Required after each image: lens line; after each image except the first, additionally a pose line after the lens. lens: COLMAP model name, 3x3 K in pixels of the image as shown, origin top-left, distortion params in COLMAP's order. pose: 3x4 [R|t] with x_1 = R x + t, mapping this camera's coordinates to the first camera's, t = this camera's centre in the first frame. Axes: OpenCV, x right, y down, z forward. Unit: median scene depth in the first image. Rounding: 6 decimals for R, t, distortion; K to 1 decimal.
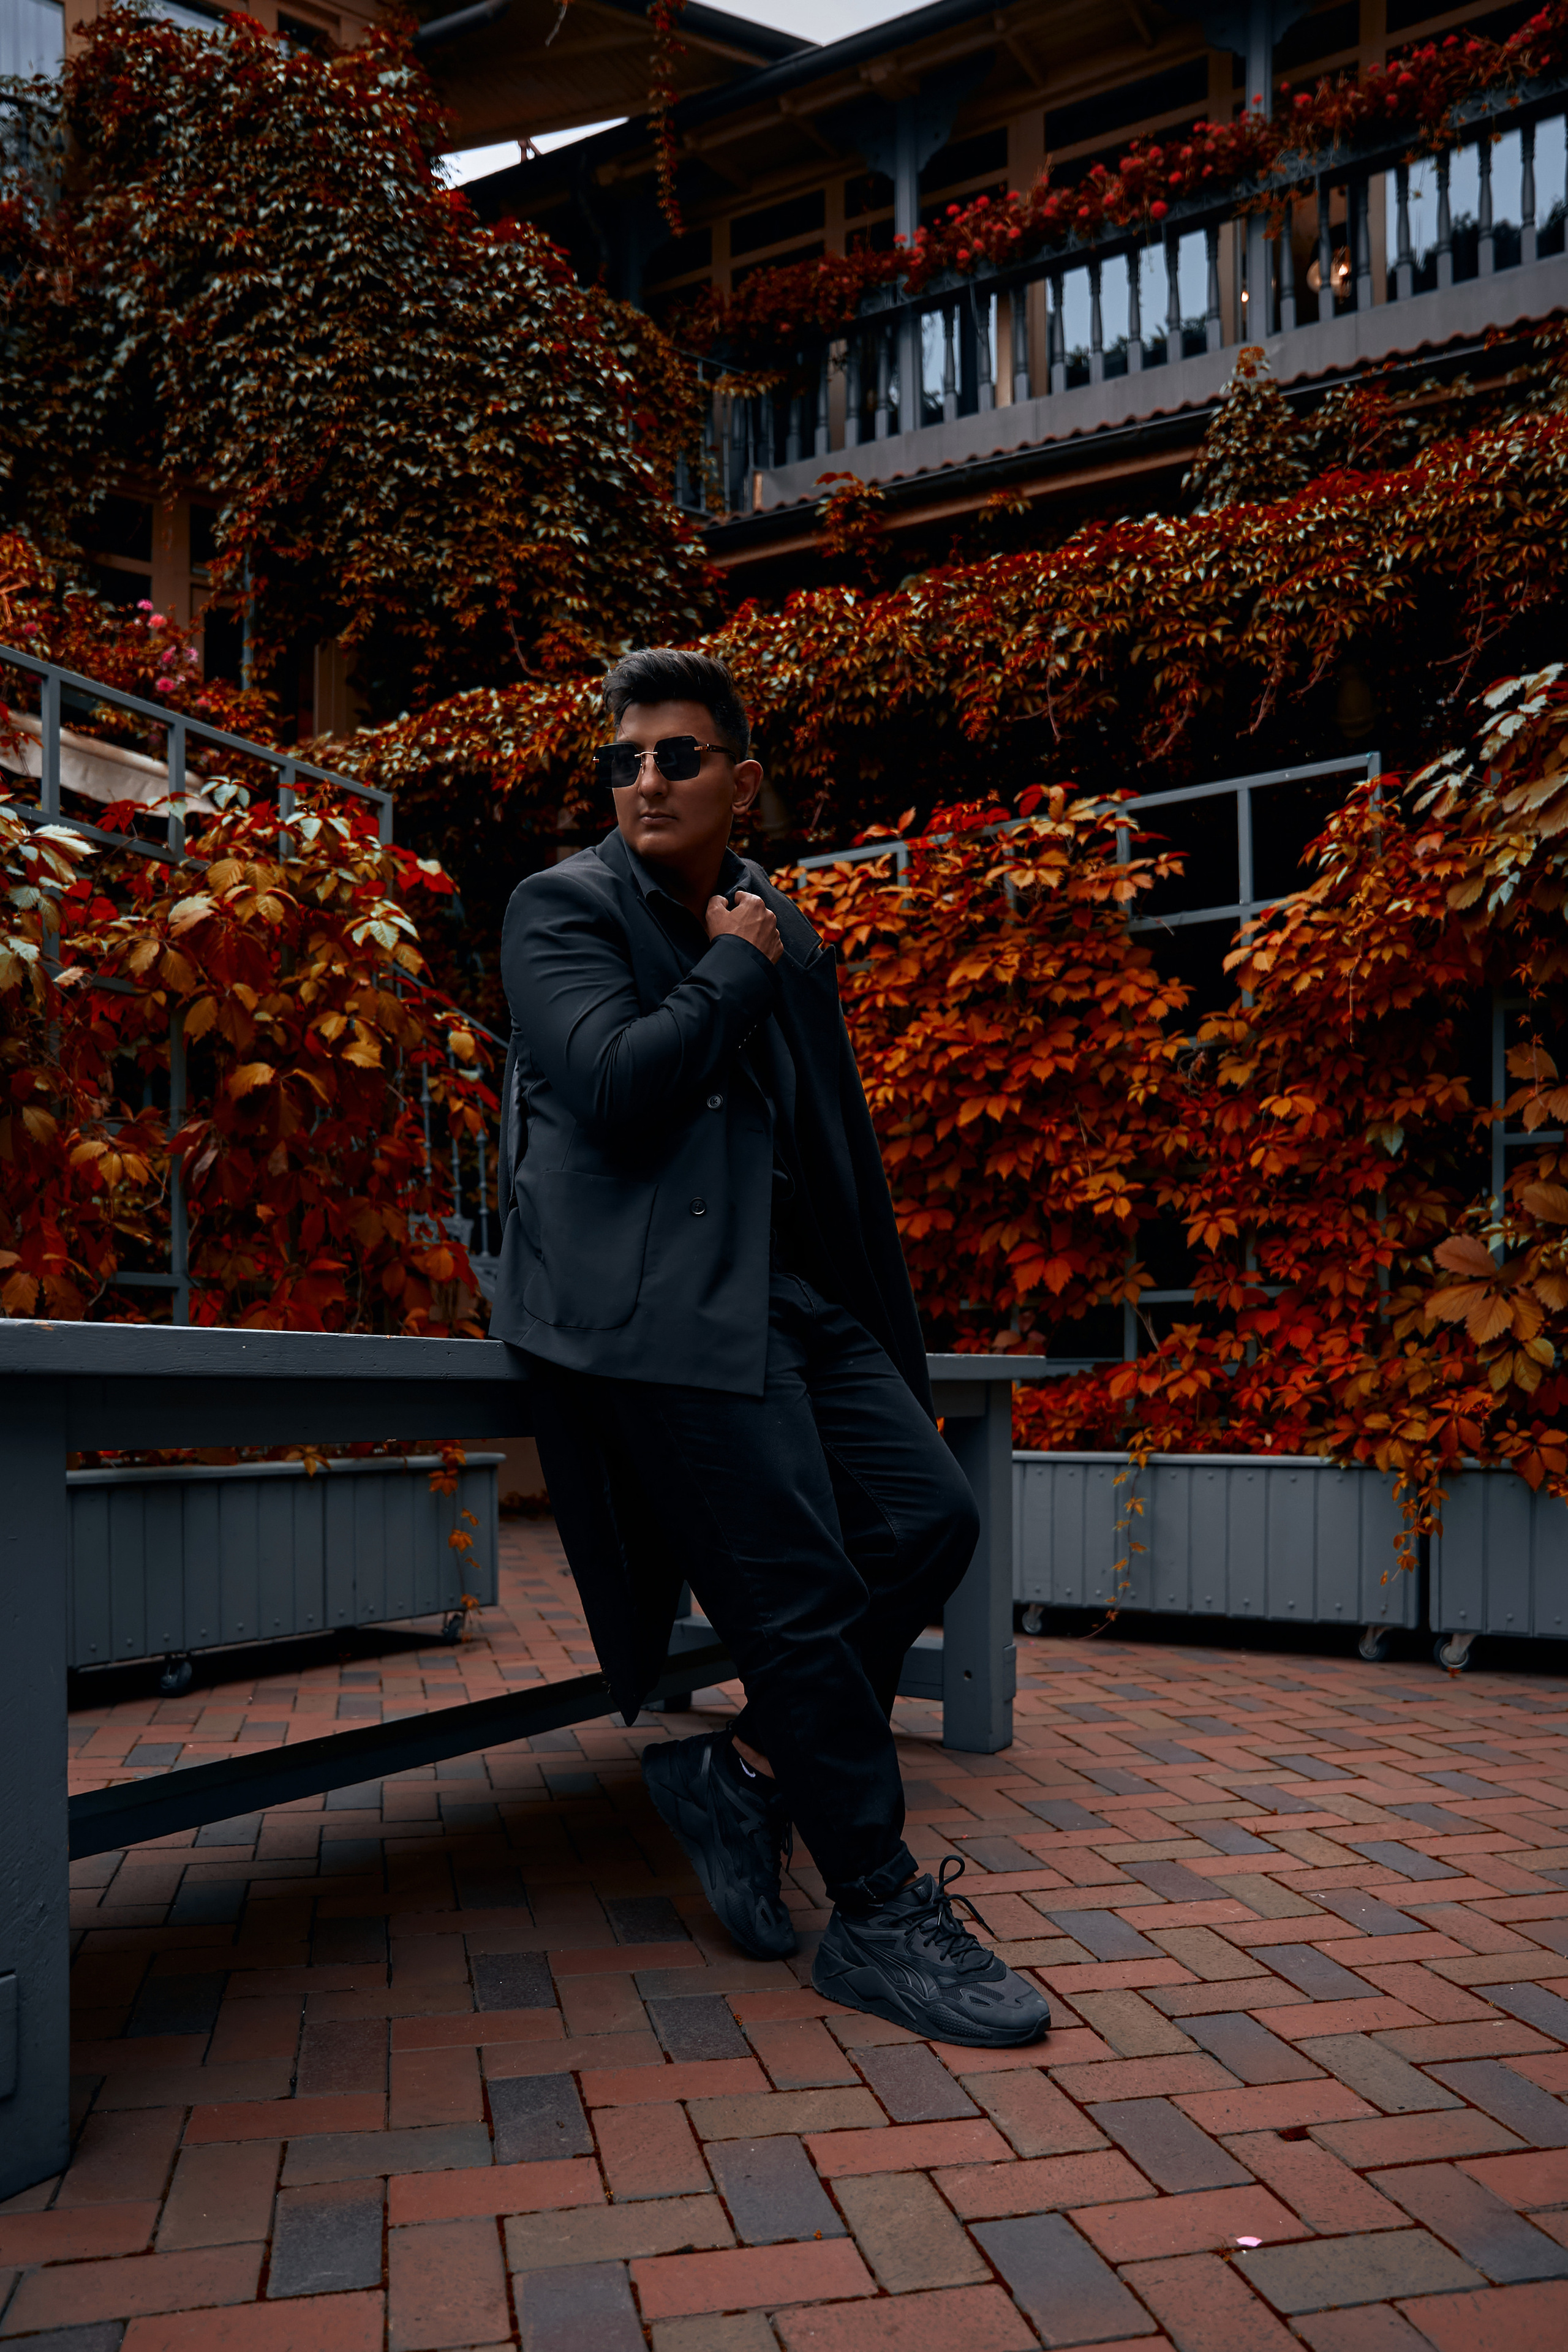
lens RADIAL K [[1741.2, 0, 799.7], [0, 1741.2, 1176.8], [0, 0, 1]] dist [-0.080965, -0.003904]
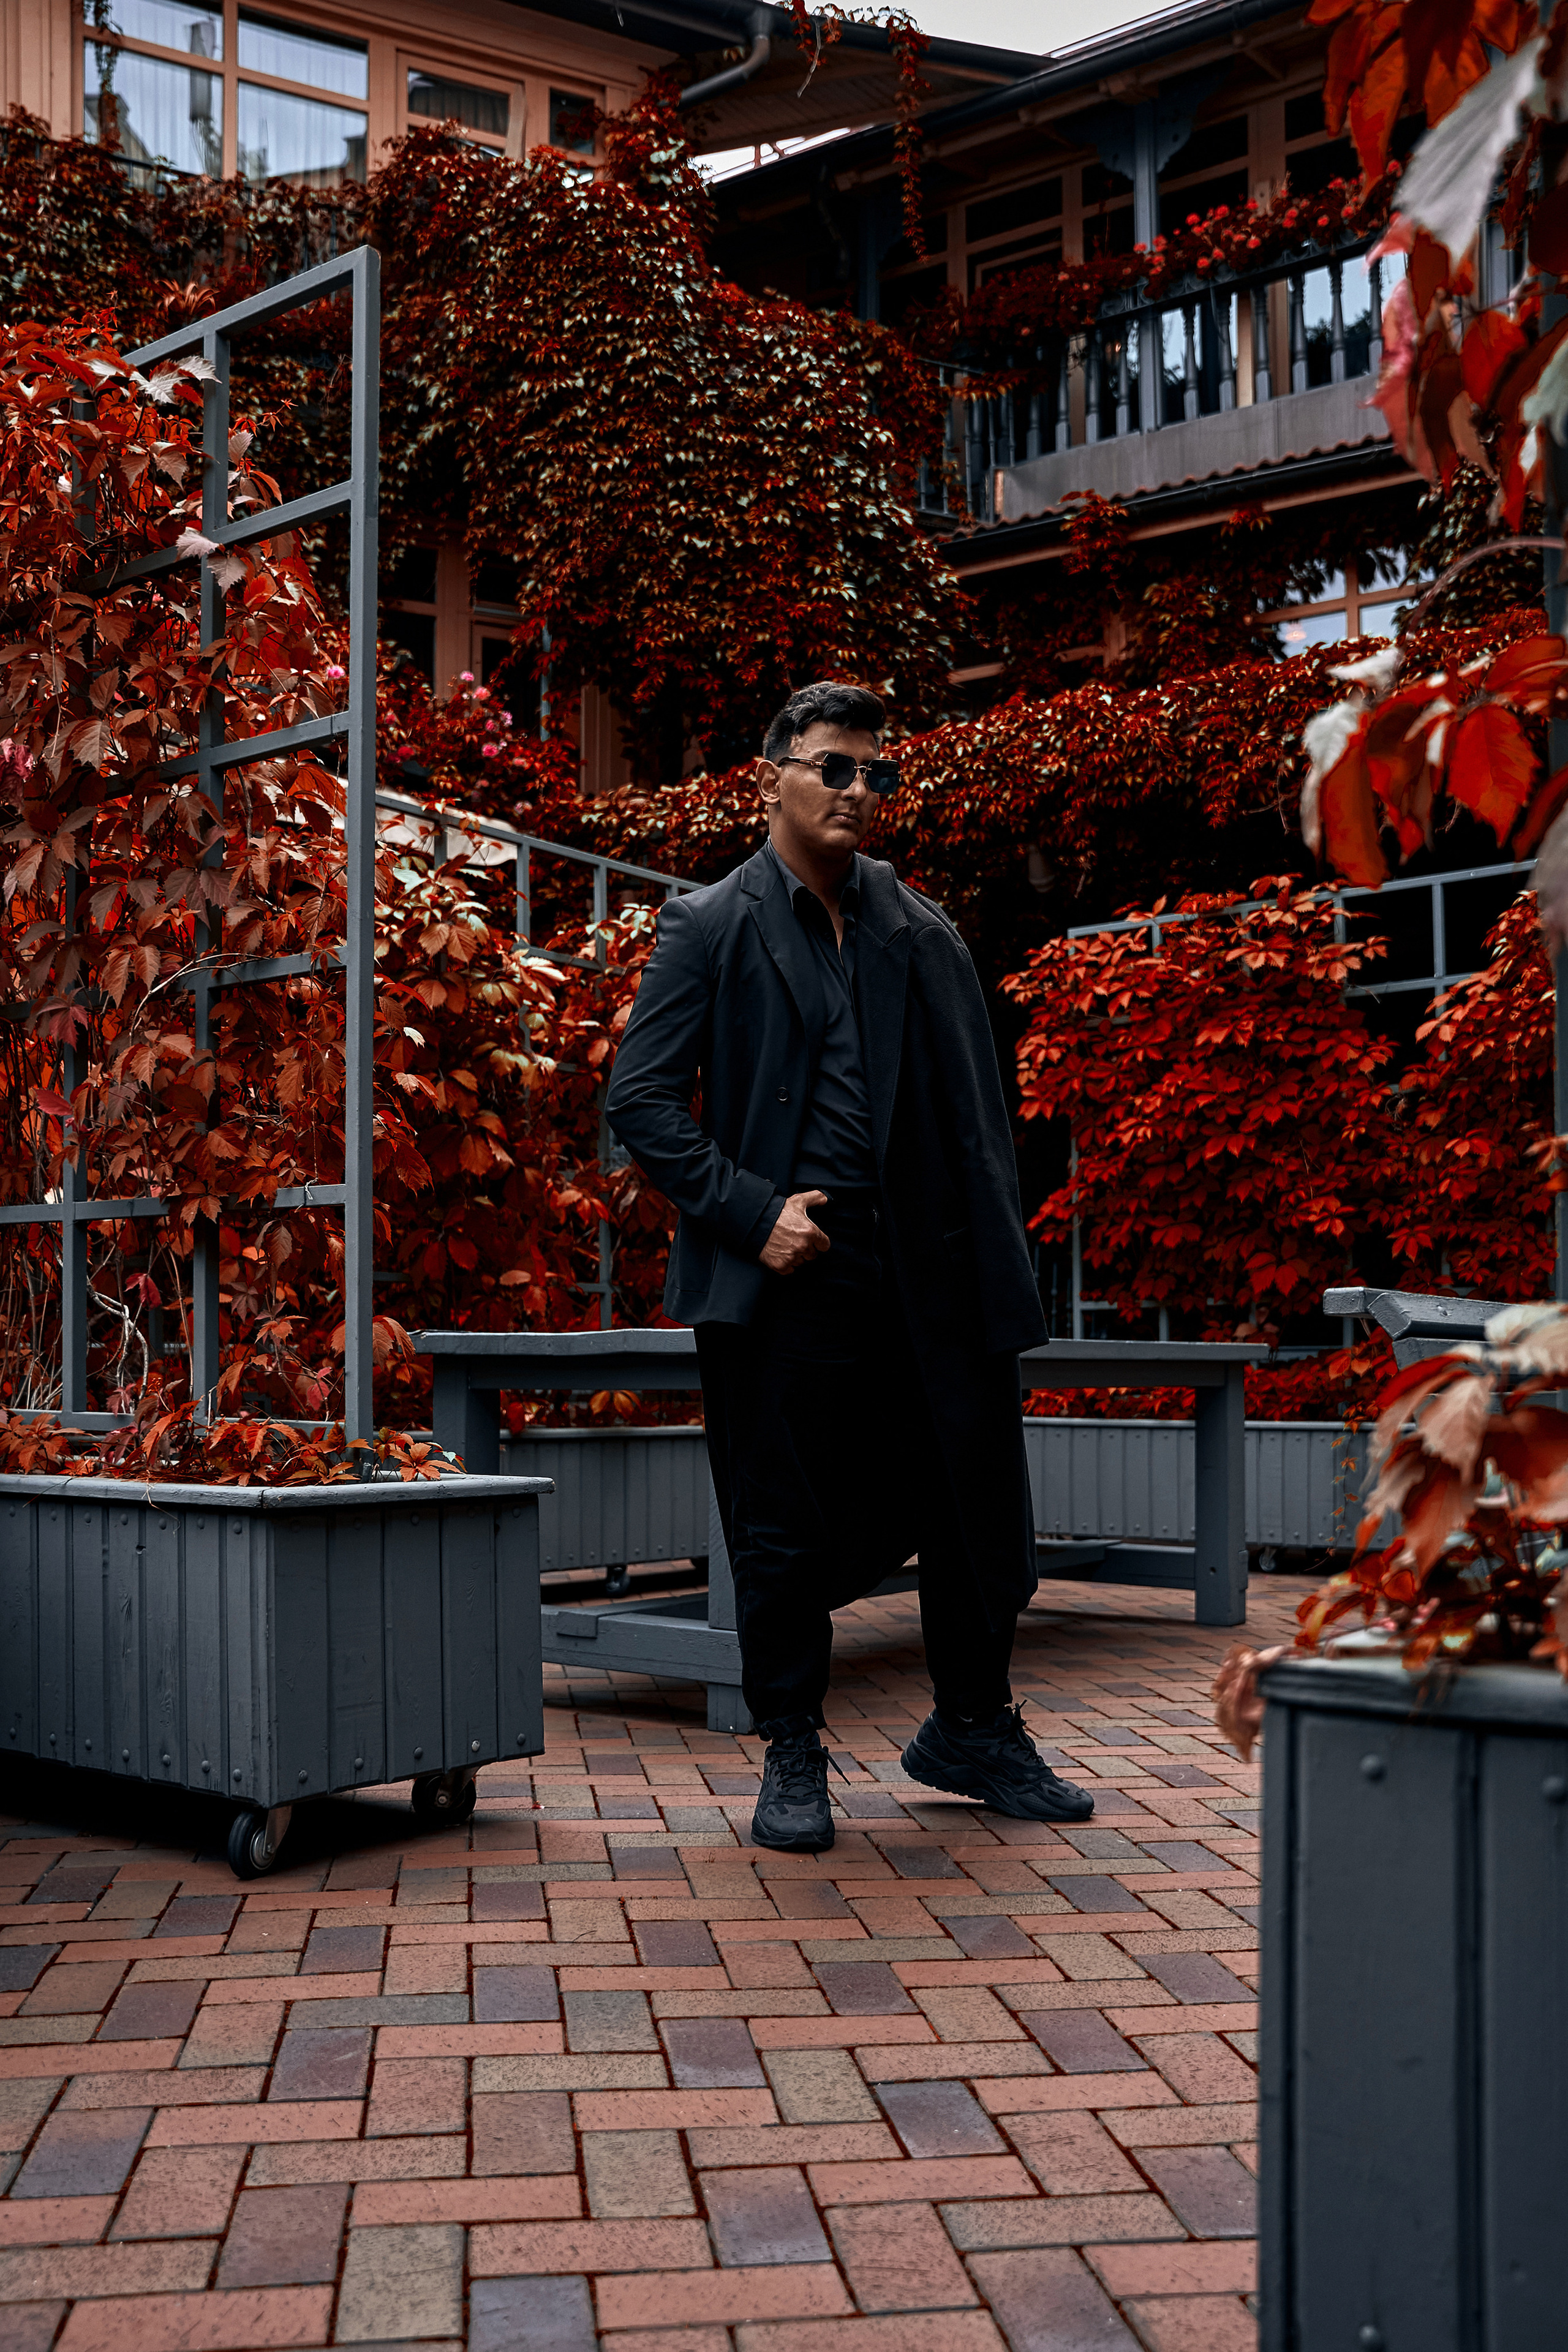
lens RADIAL K [[2062.8, 0, 783.6], [0, 2062.8, 1171.3], [0, 0, 1]] dist [-0.082894, 0.038891]
pose [[0.993663, -0.007544, -0.112144, -0.029804], [0.009744, 0.999771, 0.019078, -0.035541], [0.111975, -0.020049, 0.993509, -0.340821]]
